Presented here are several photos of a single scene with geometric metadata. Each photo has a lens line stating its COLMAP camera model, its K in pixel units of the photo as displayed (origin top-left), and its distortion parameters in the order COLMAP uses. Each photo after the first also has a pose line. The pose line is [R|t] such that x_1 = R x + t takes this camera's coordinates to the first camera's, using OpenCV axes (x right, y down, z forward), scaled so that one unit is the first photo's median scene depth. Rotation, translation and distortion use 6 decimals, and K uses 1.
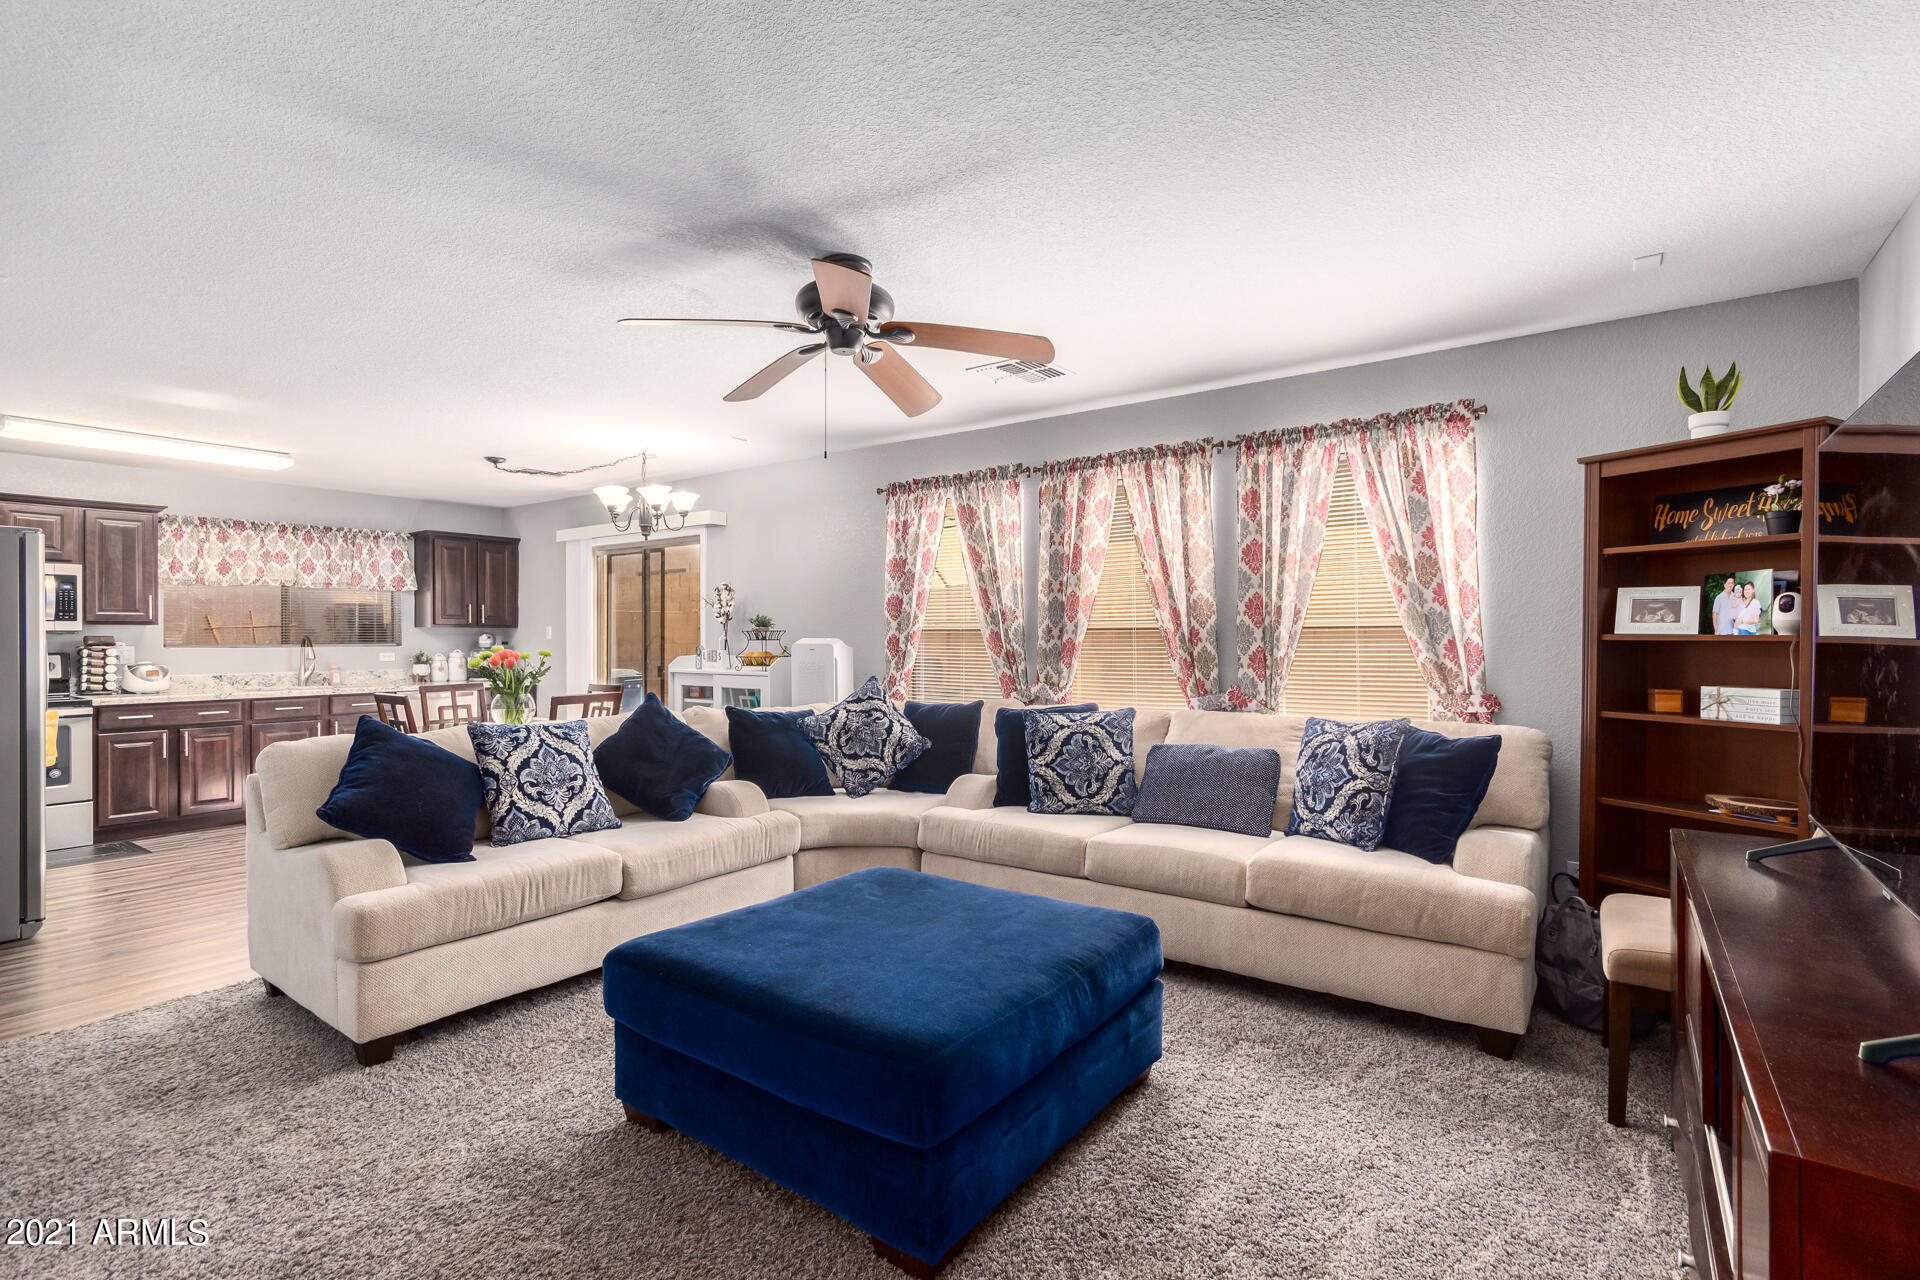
lens RADIAL K [[894.0, 0, 973.0], [0, 894.0, 640.9], [0, 0, 1]] dist [0.005126, 0.000405]
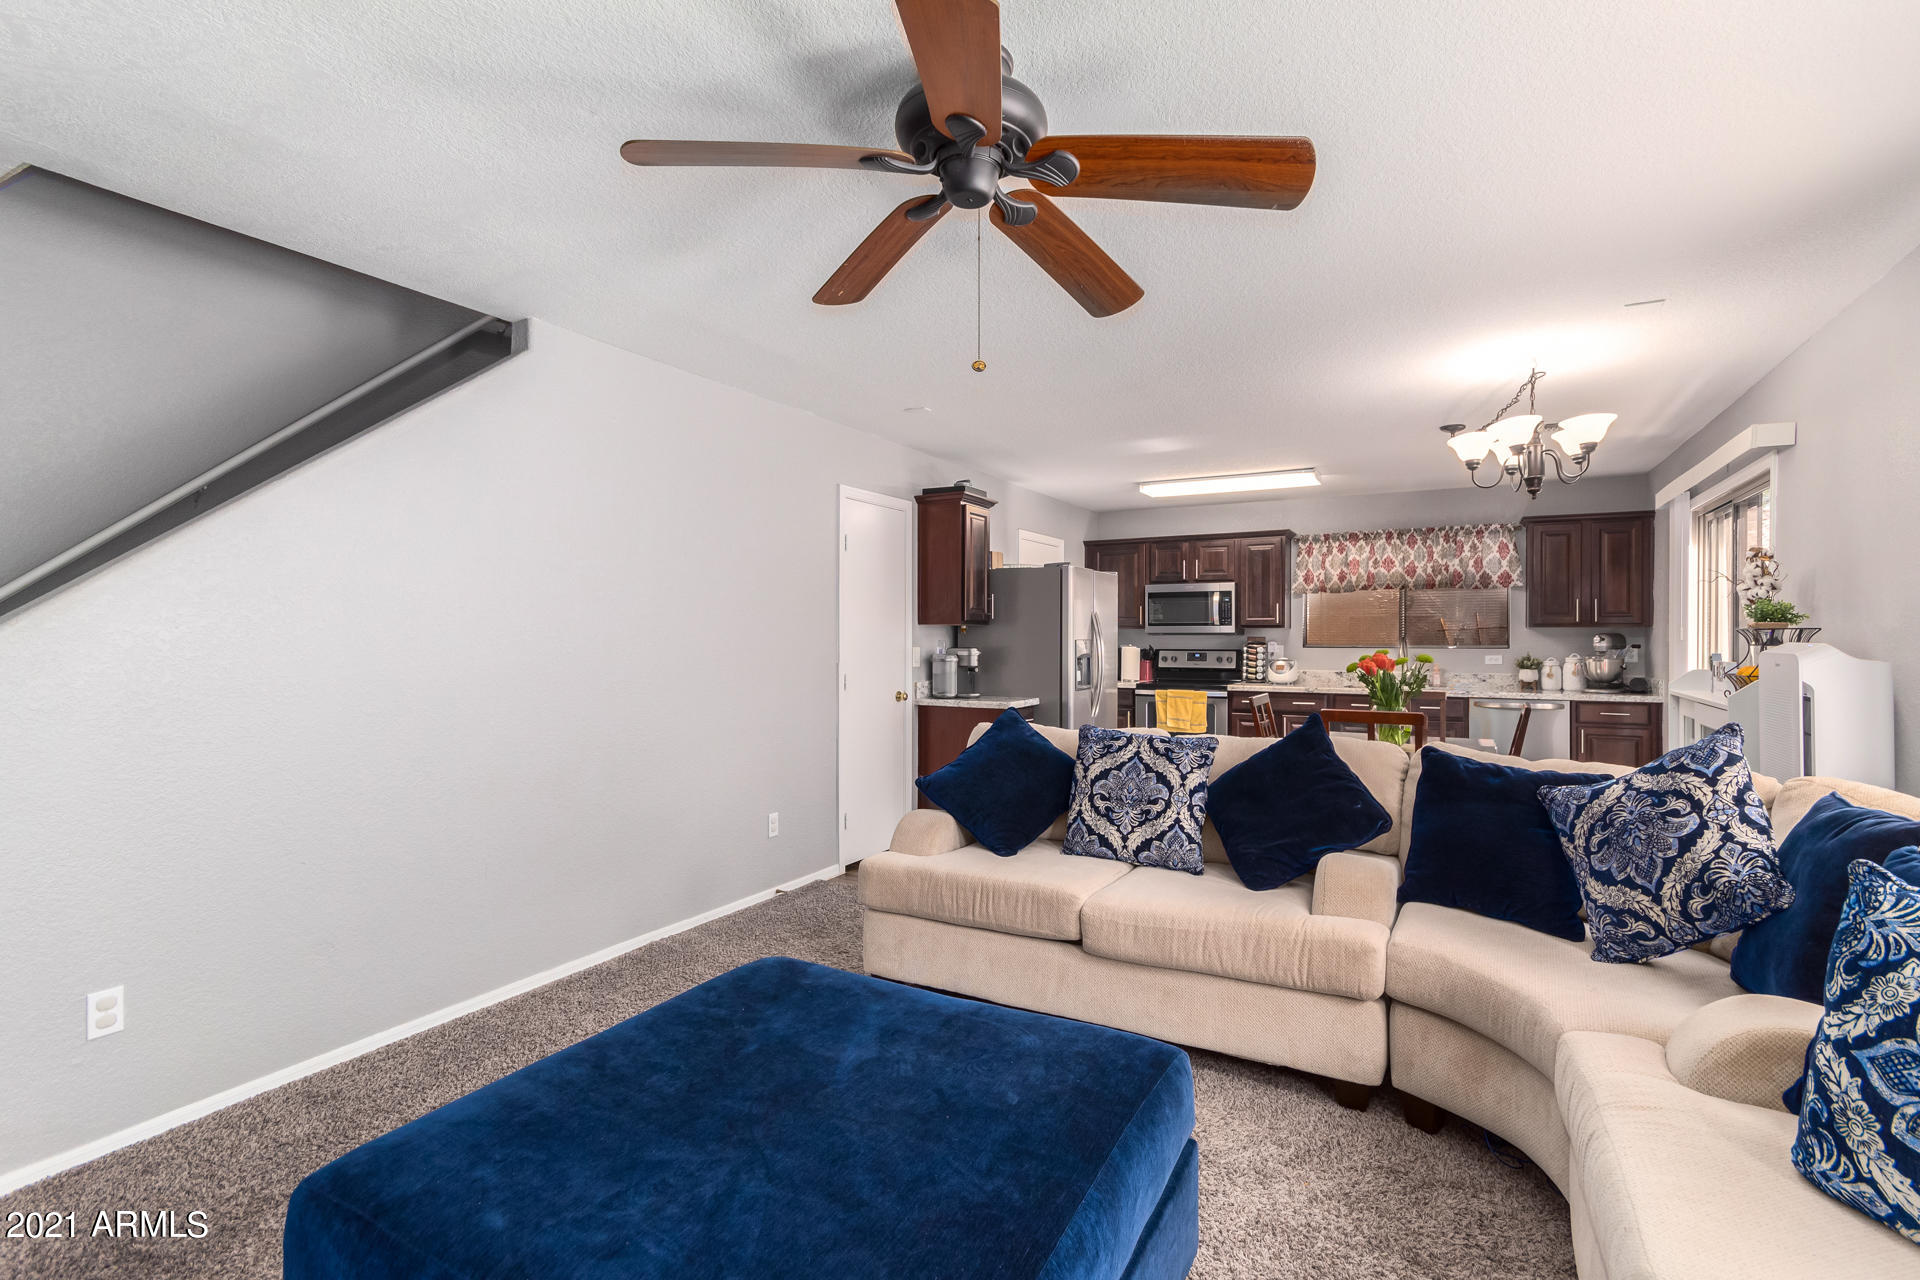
lens RADIAL K [[894.0, 0, 973.0], [0, 894.0, 640.9], [0, 0, 1]] dist [0.005126, 0.000405]
pose [[0.139774, 0.005559, -0.990168, 0.313883], [-0.006675, 0.999967, 0.004672, -0.003913], [0.990161, 0.005957, 0.139806, 0.572768]]
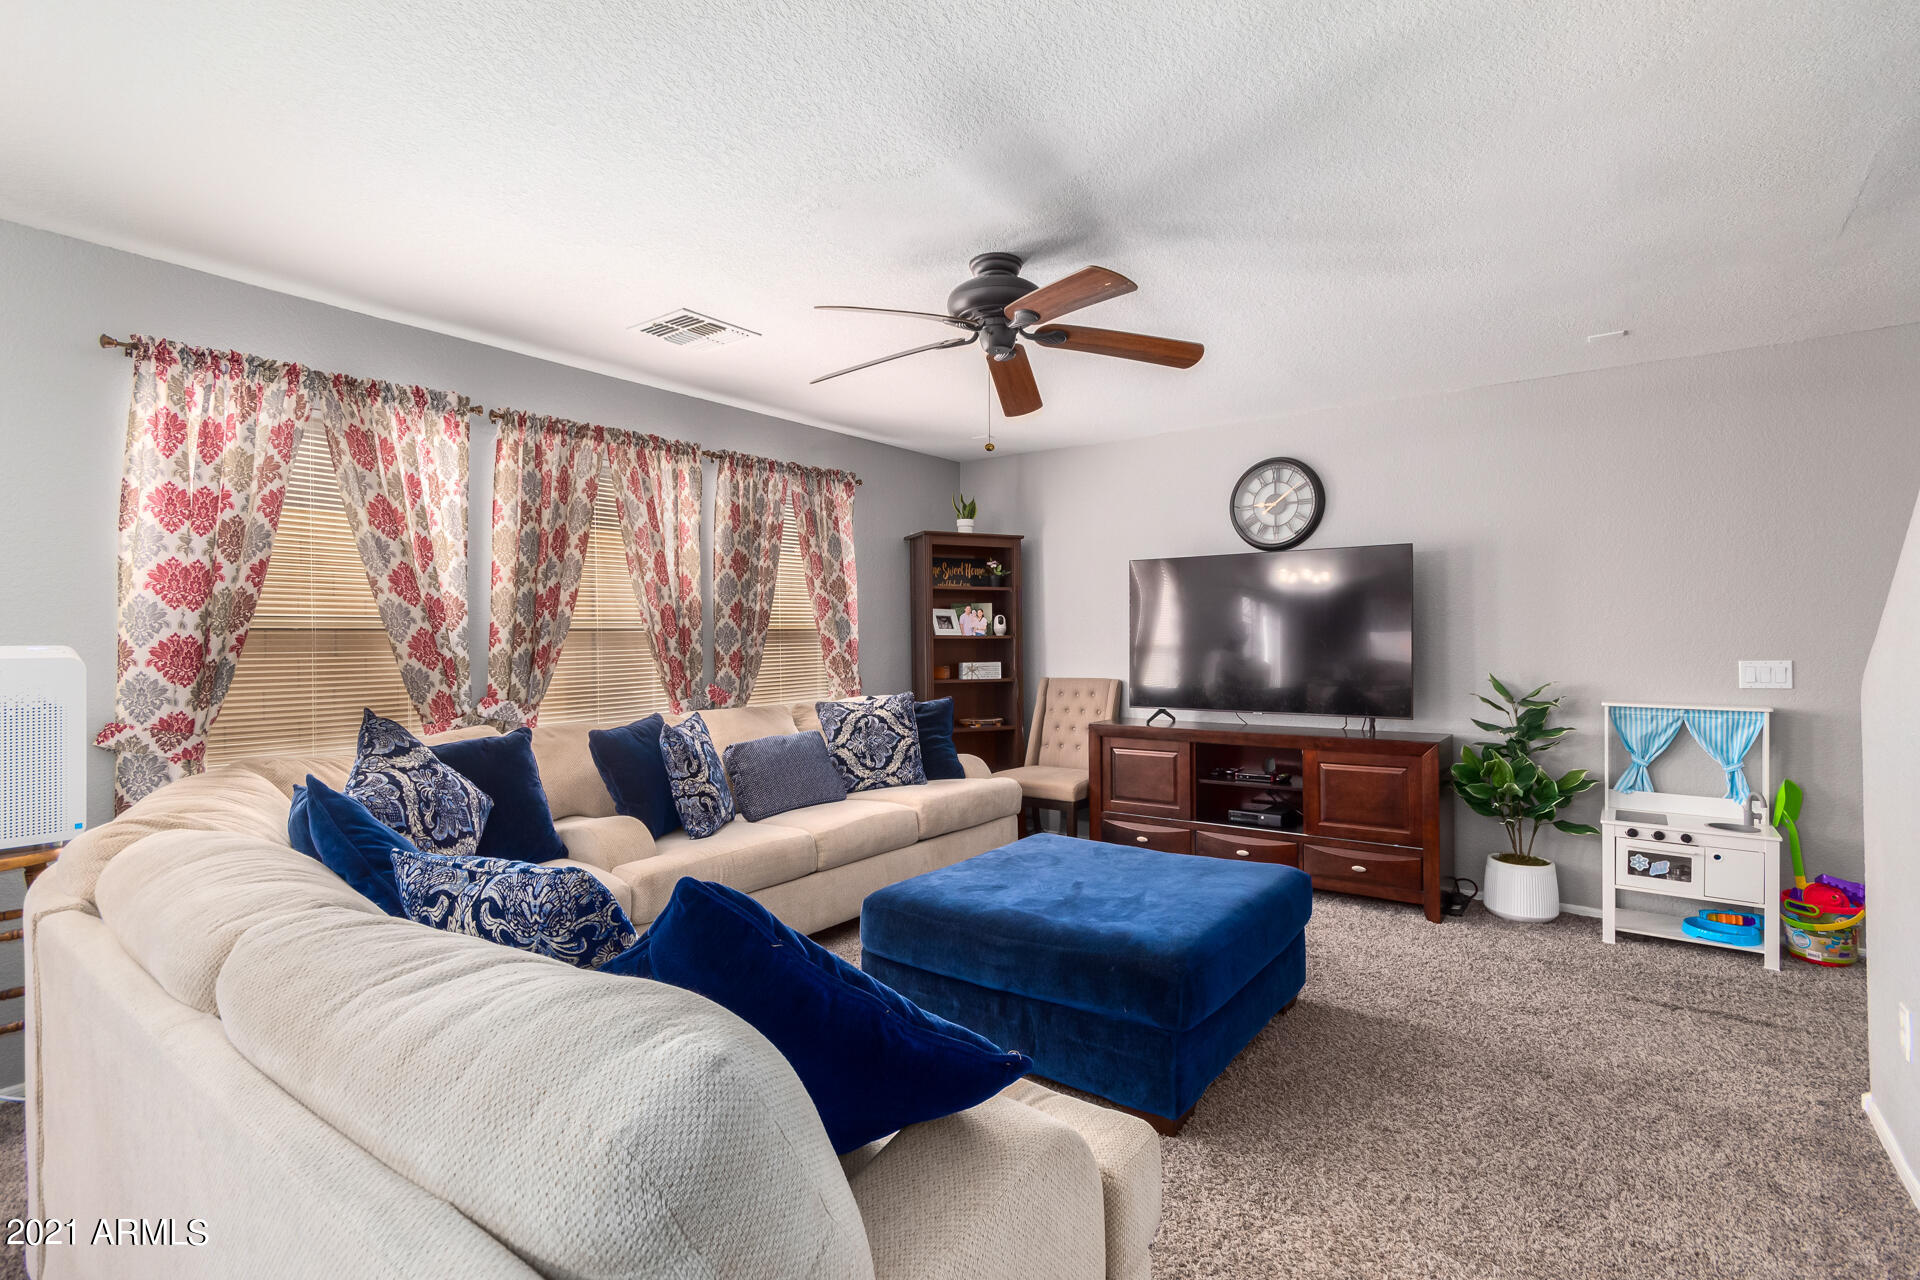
lens RADIAL K [[904.9, 0, 970.4], [0, 904.9, 640.7], [0, 0, 1]] dist [0.006423, 0.001975]
pose [[0.002557, -0.003602, 0.999990, -0.727643], [0.011918, 0.999923, 0.003571, -0.001958], [-0.999926, 0.011909, 0.002600, 0.648908]]
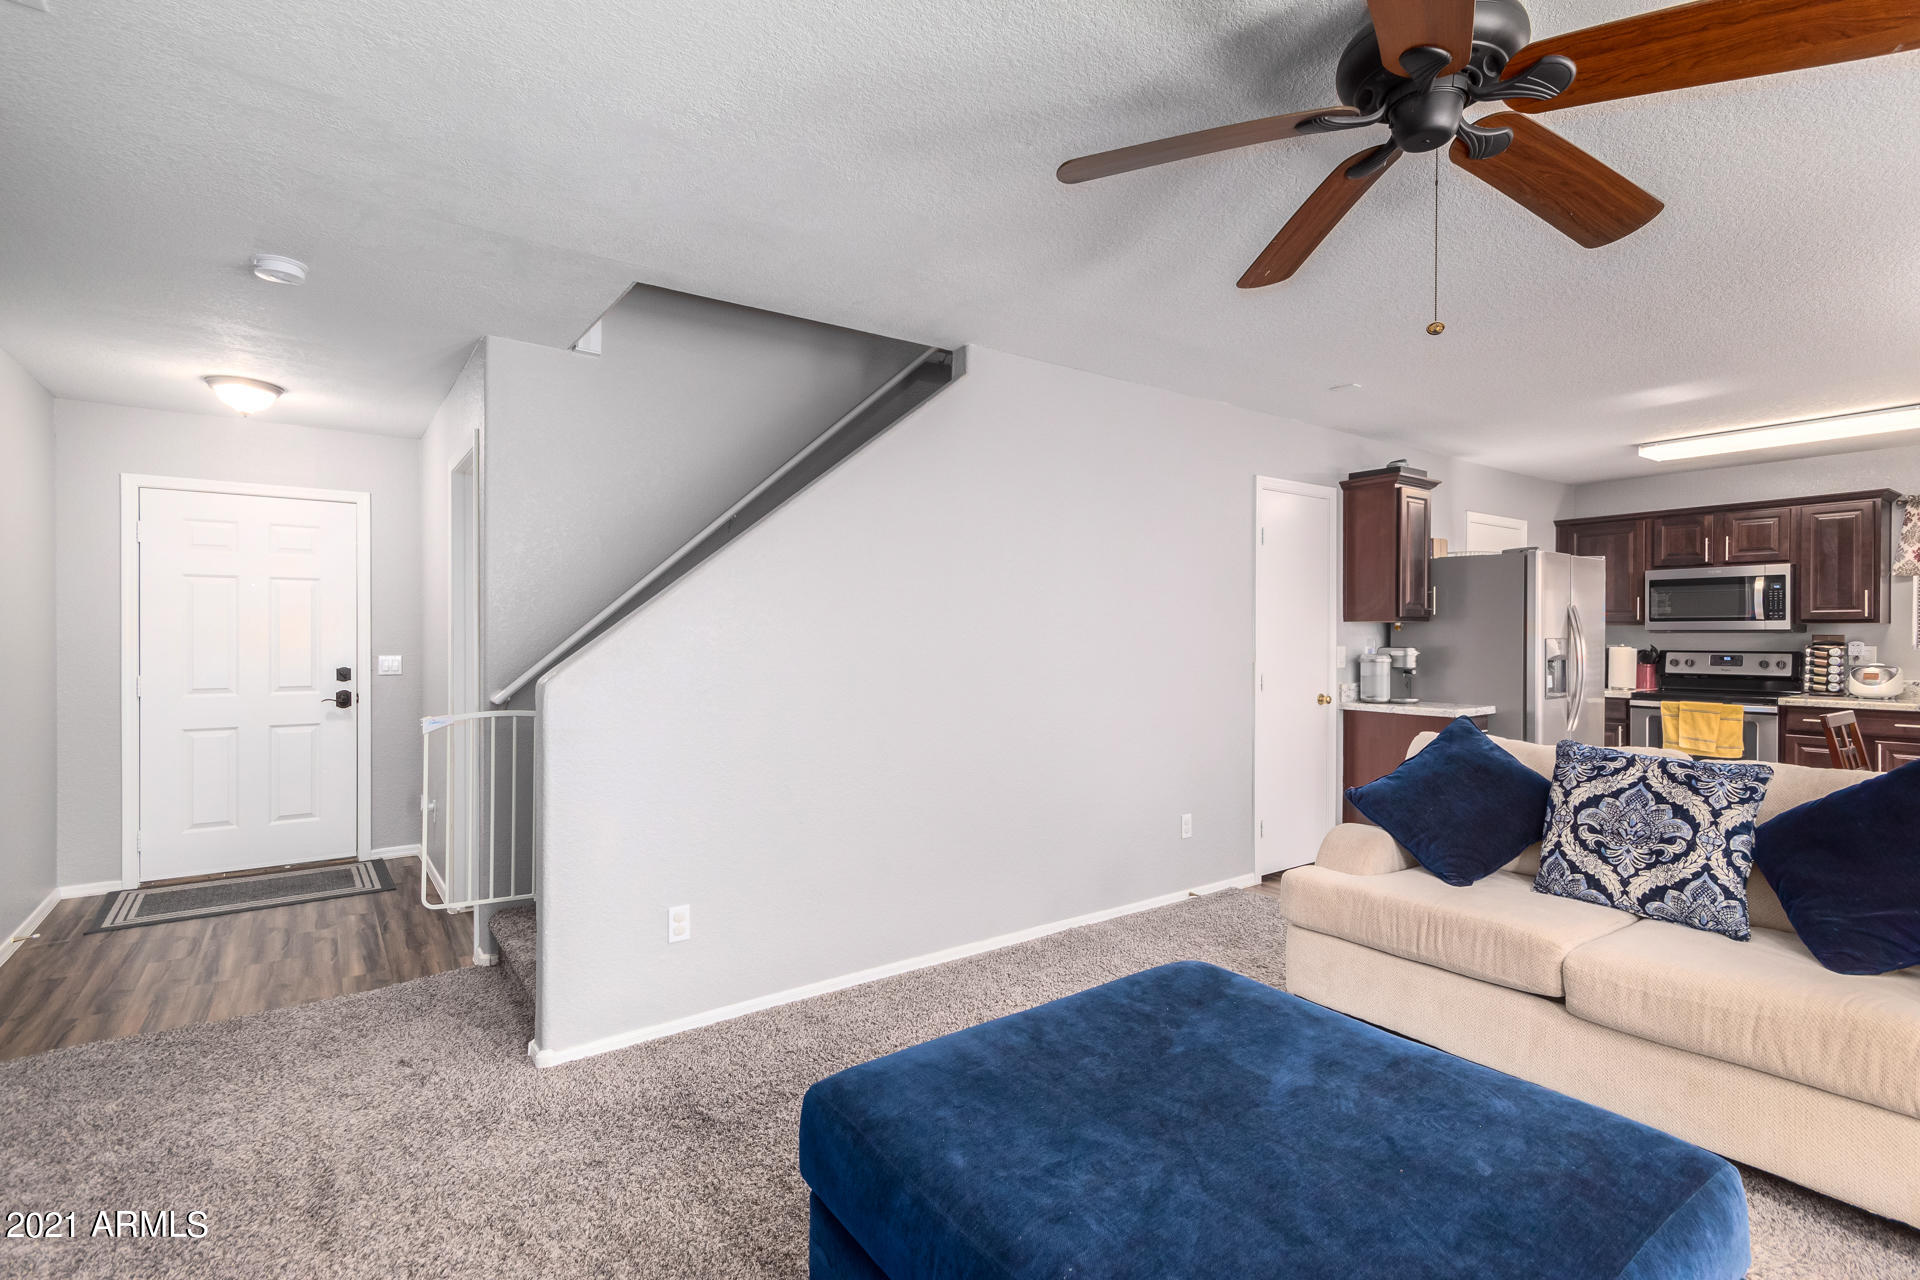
lens RADIAL K [[904.9, 0, 970.4], [0, 904.9, 640.7], [0, 0, 1]] dist [0.006423, 0.001975]
pose [[-0.298503, 0.006849, -0.954384, 0.314627], [-0.005619, 0.999944, 0.008933, -0.003762], [0.954392, 0.008030, -0.298448, 0.562827]]
